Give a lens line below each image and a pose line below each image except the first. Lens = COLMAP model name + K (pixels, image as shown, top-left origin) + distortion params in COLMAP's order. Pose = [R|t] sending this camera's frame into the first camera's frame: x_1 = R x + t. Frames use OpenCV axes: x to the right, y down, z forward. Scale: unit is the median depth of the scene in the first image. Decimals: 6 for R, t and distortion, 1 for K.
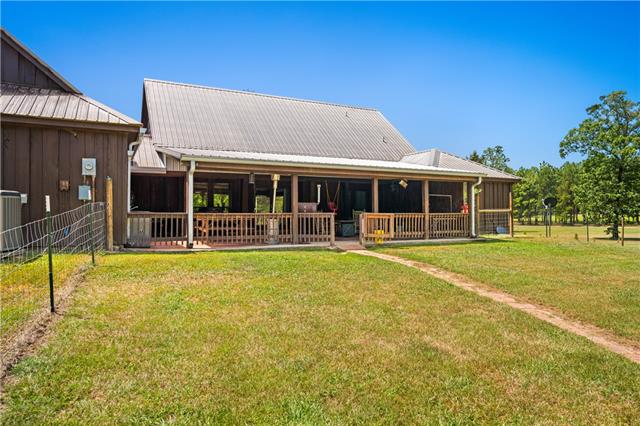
lens RADIAL K [[412.8, 0, 319.6], [0, 412.8, 214.9], [0, 0, 1]] dist [0.000839, 0.000287]
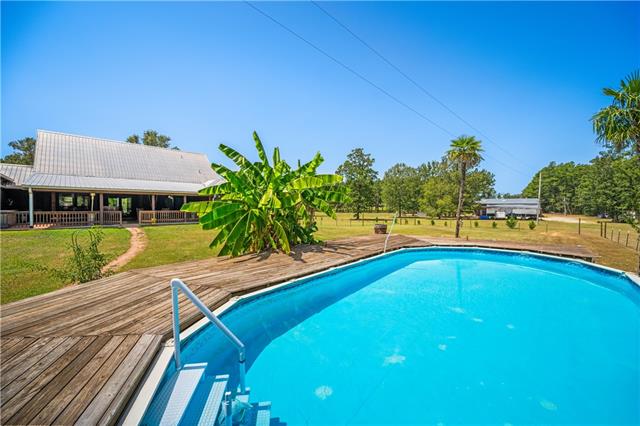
lens RADIAL K [[252.1, 0, 320.5], [0, 252.1, 209.6], [0, 0, 1]] dist [0.000501, 0.000057]
pose [[0.939182, -0.004734, 0.343388, 0.514915], [0.001229, 0.999945, 0.010426, -0.021969], [-0.343418, -0.009370, 0.939136, -0.599305]]
